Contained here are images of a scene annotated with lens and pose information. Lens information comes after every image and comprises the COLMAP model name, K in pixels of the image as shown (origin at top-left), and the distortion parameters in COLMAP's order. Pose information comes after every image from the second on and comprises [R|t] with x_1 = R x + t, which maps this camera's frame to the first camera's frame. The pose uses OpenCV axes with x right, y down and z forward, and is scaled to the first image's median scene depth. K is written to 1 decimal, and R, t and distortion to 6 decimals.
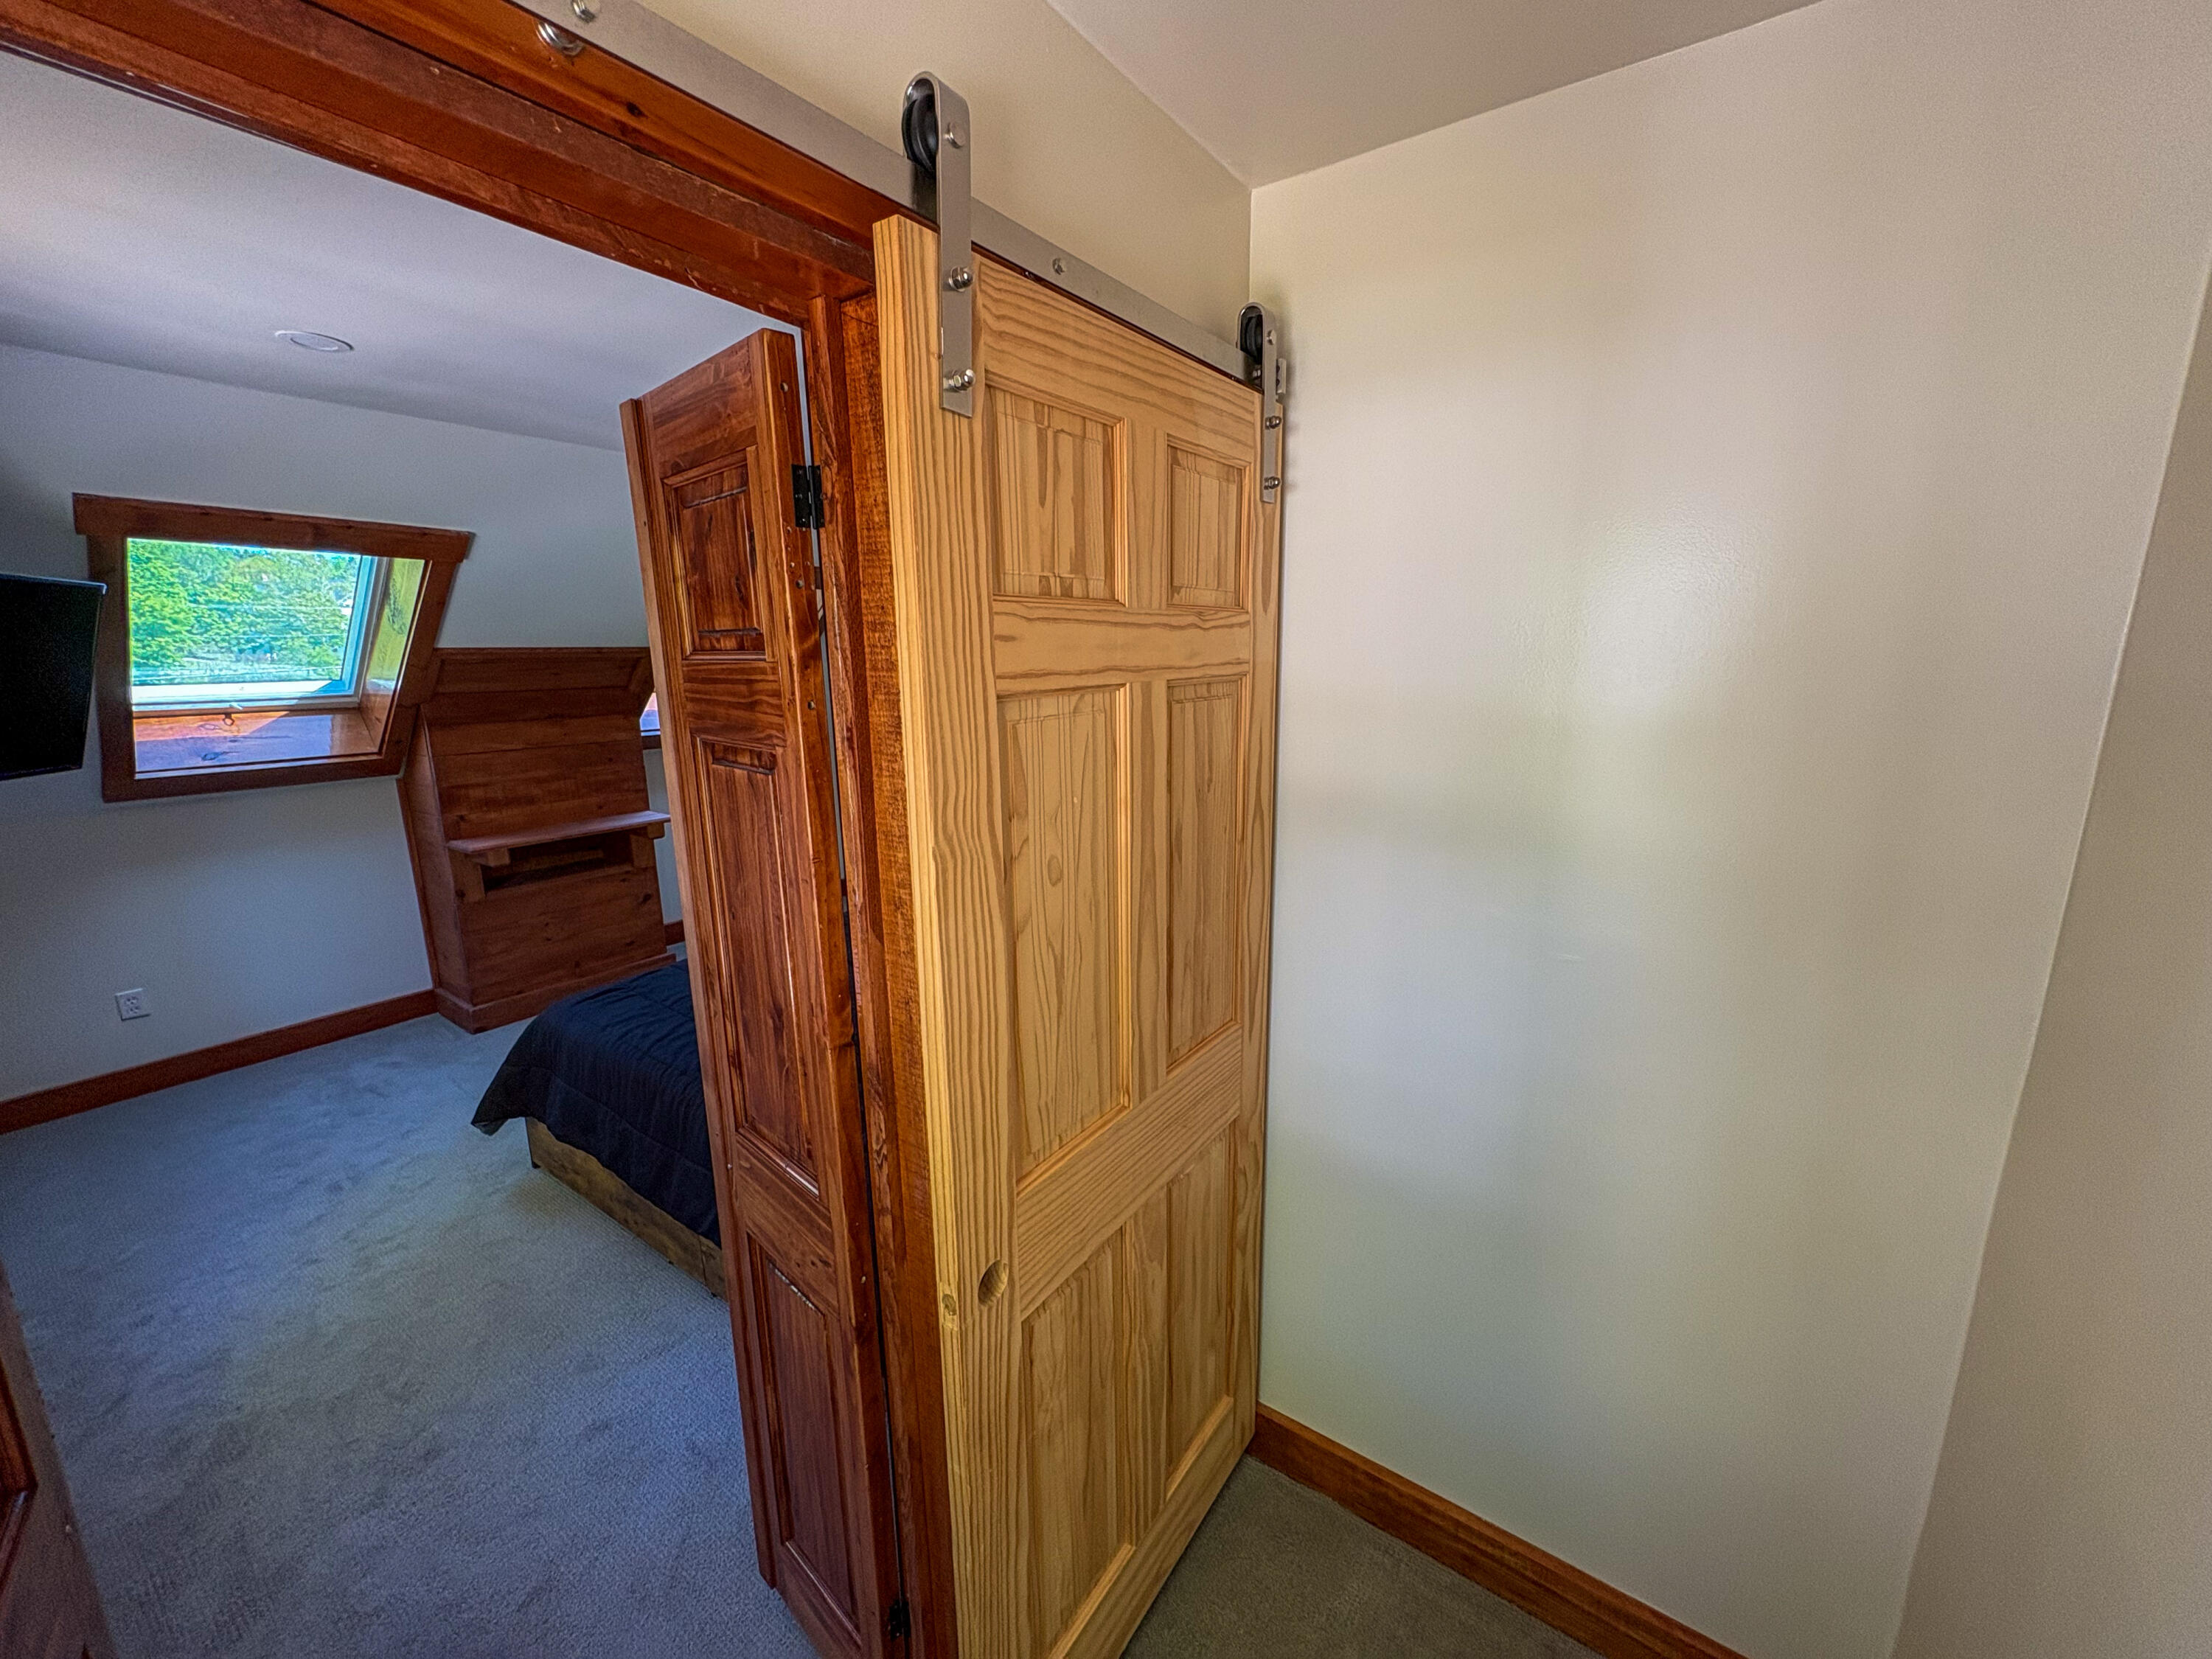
lens RADIAL K [[878.4, 0, 1109.2], [0, 878.4, 833.9], [0, 0, 1]] dist [0.002621, -0.000619]
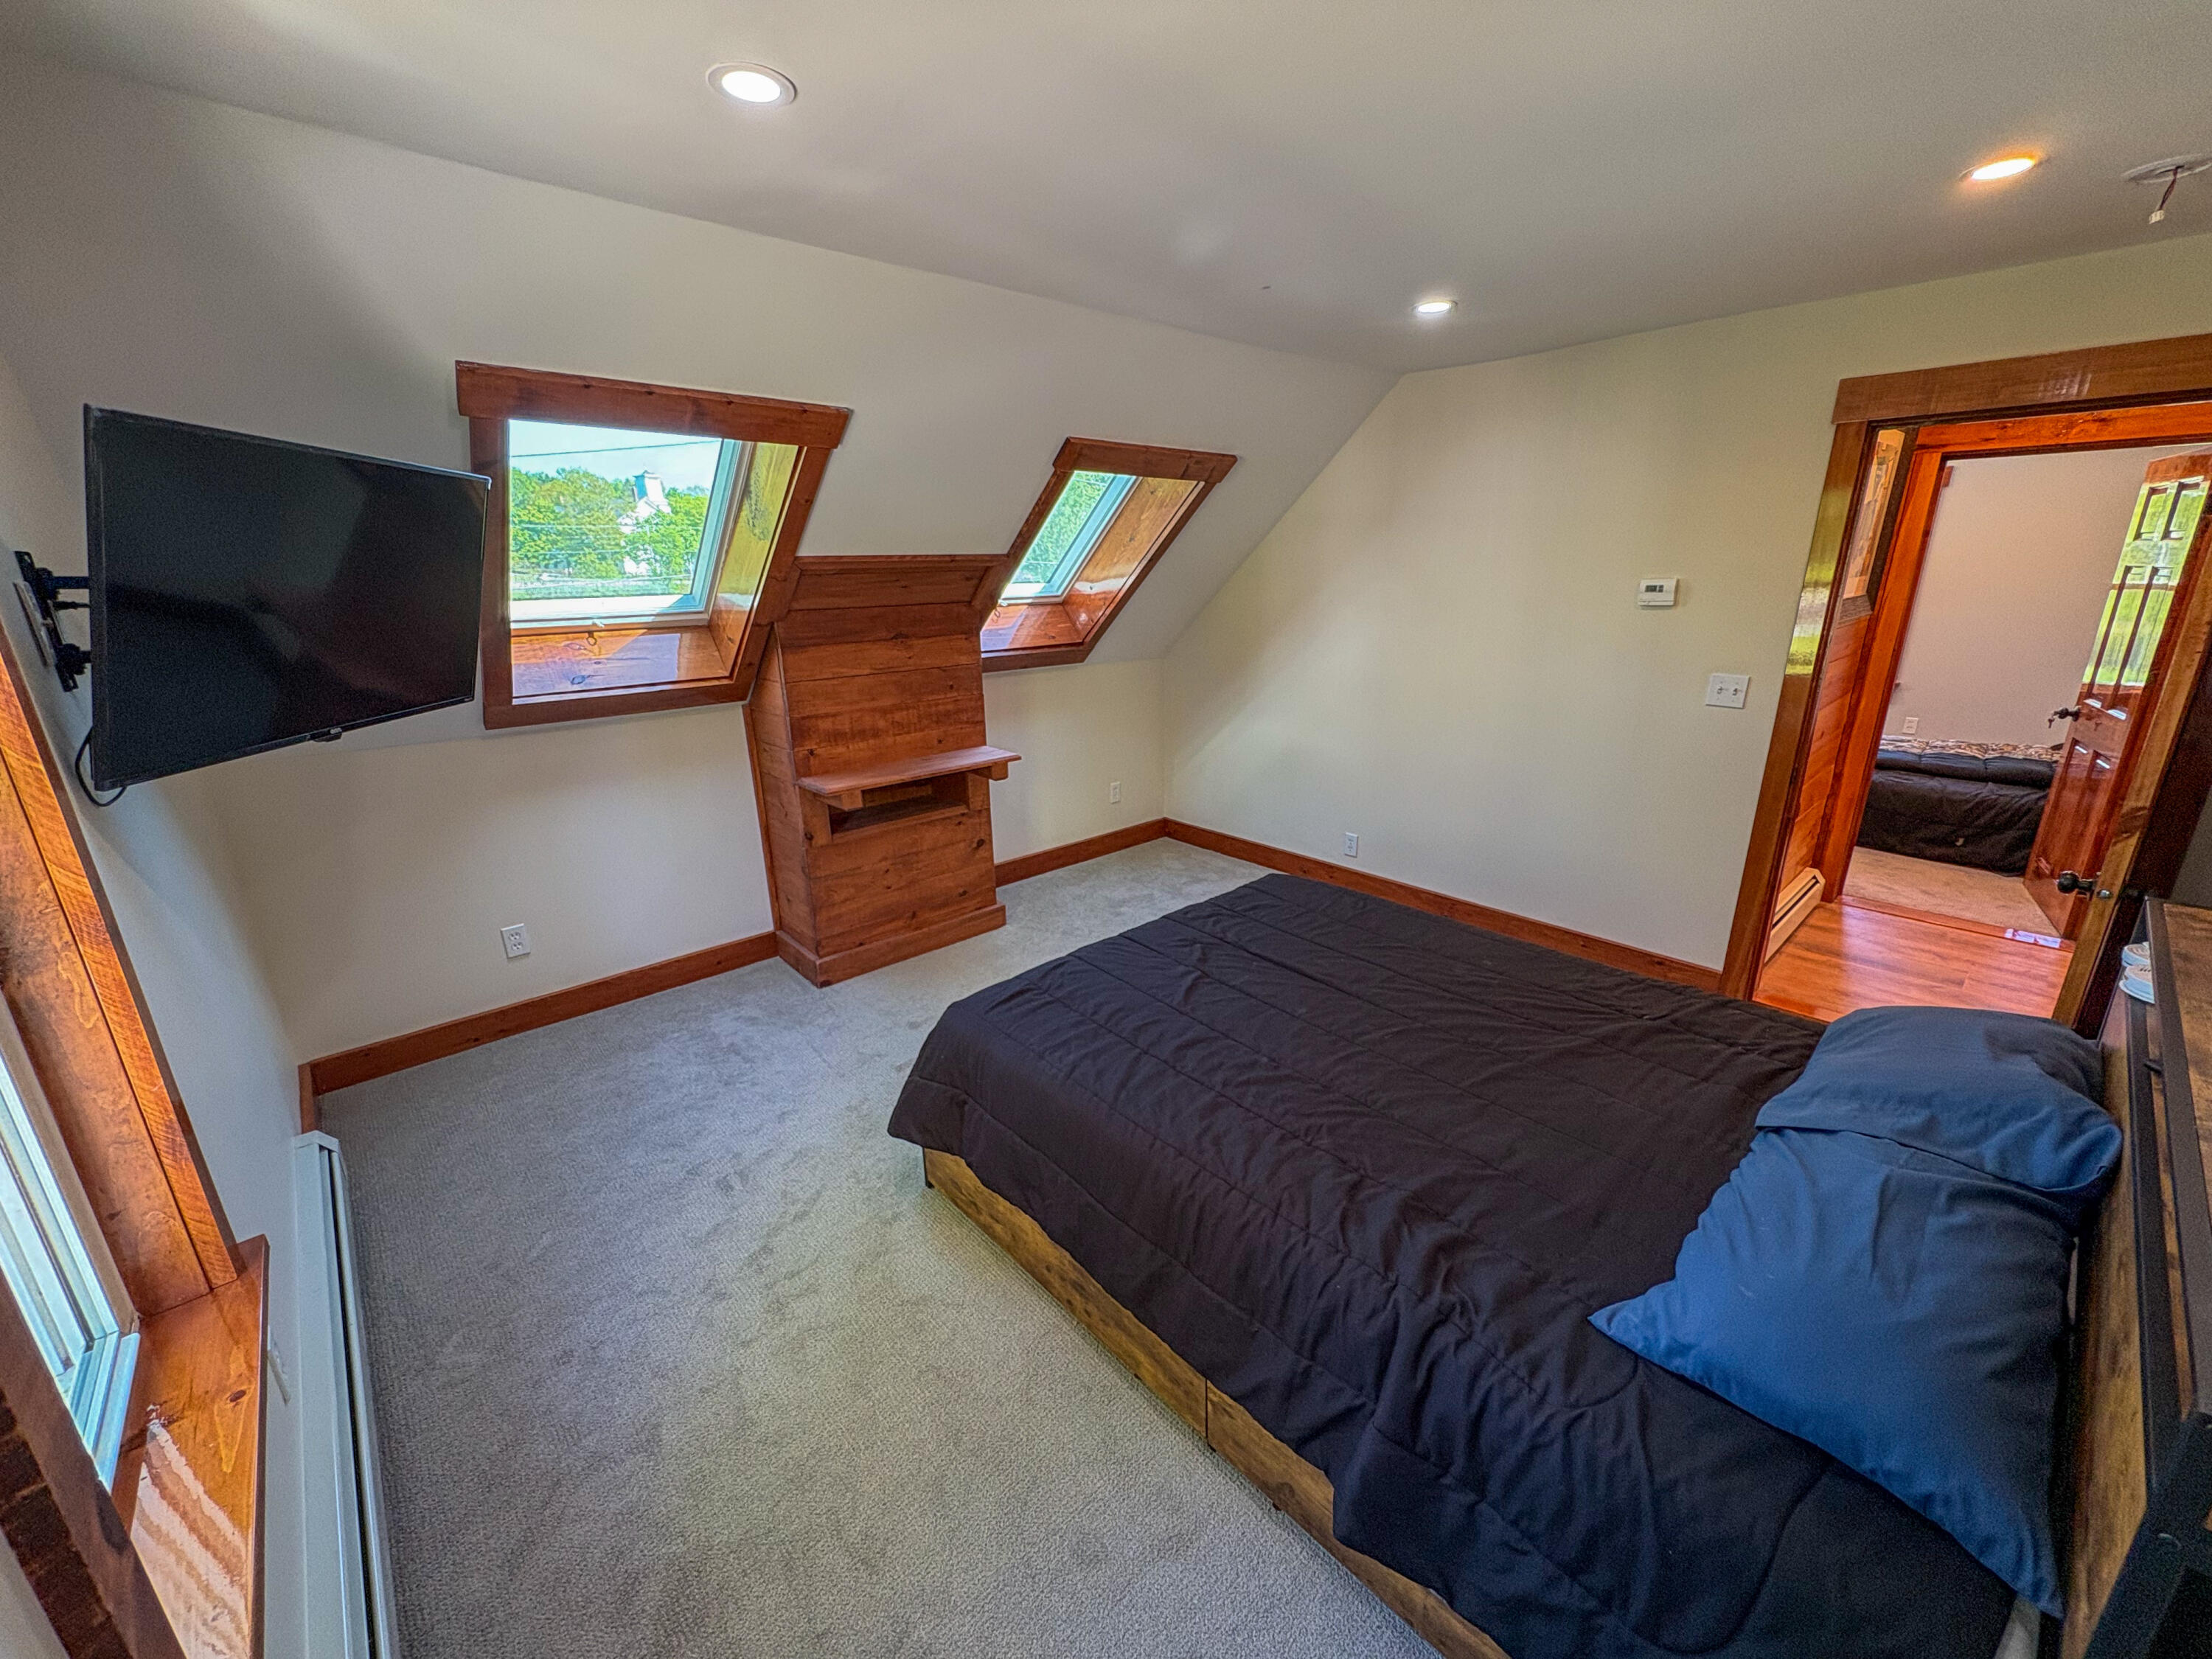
lens RADIAL K [[878.4, 0, 1109.9], [0, 878.4, 836.5], [0, 0, 1]] dist [0.002621, -0.000619]
pose [[0.976510, 0.057866, -0.207559, -0.253278], [-0.037224, 0.994086, 0.102015, -0.035870], [0.212234, -0.091893, 0.972889, 0.191950]]
